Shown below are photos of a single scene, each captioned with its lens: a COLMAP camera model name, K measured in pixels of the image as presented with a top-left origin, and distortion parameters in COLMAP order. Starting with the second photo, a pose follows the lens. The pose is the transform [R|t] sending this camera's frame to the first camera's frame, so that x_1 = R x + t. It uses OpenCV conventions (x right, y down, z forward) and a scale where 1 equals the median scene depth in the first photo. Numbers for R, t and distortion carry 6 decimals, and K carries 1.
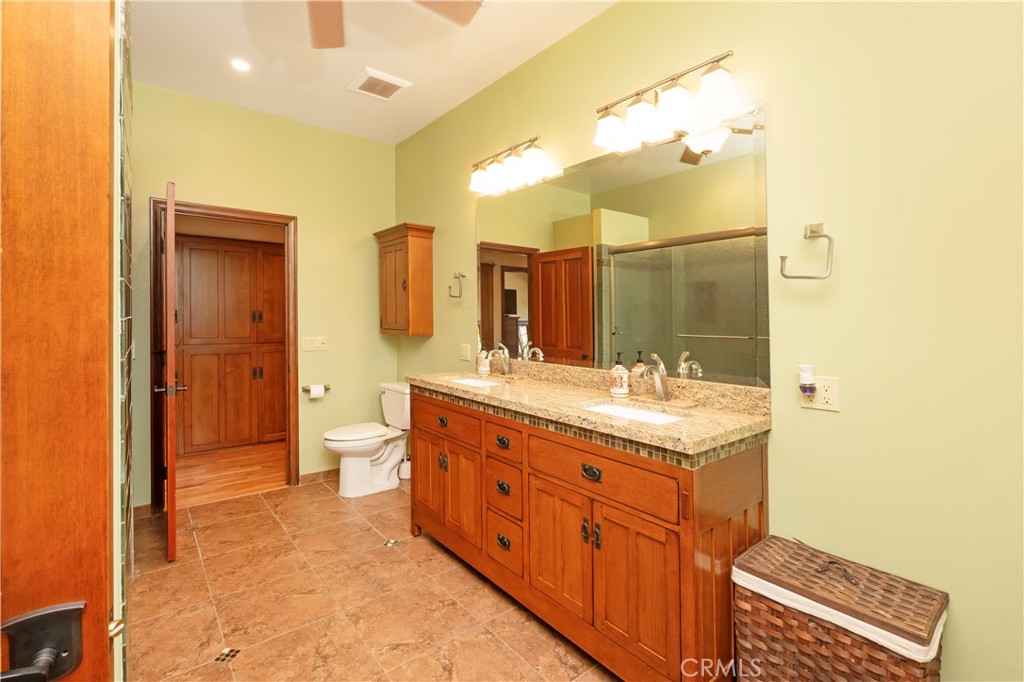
lens RADIAL K [[478.4, 0, 532.7], [0, 478.4, 326.9], [0, 0, 1]] dist [-0.000225, -0.000048]
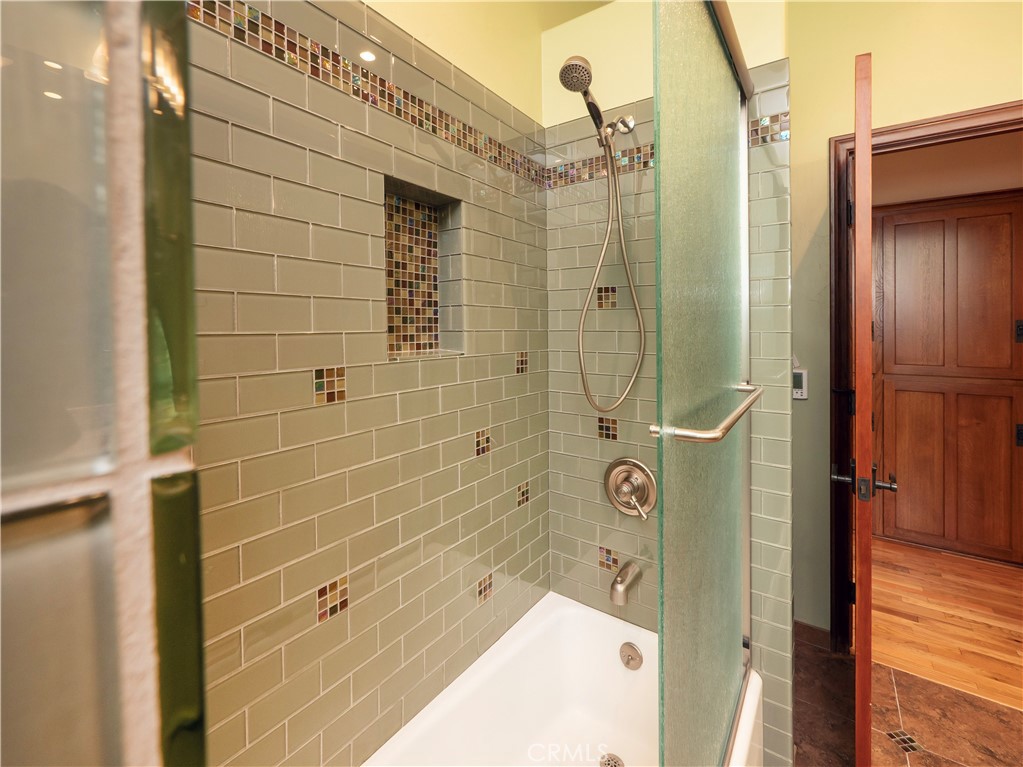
lens RADIAL K [[492.1, 0, 491.8], [0, 492.1, 337.6], [0, 0, 1]] dist [-0.000248, 0.001111]
pose [[0.268986, 0.001971, -0.963142, -0.263529], [-0.004405, 0.999990, 0.000816, -0.012815], [0.963134, 0.004023, 0.268992, 0.352193]]
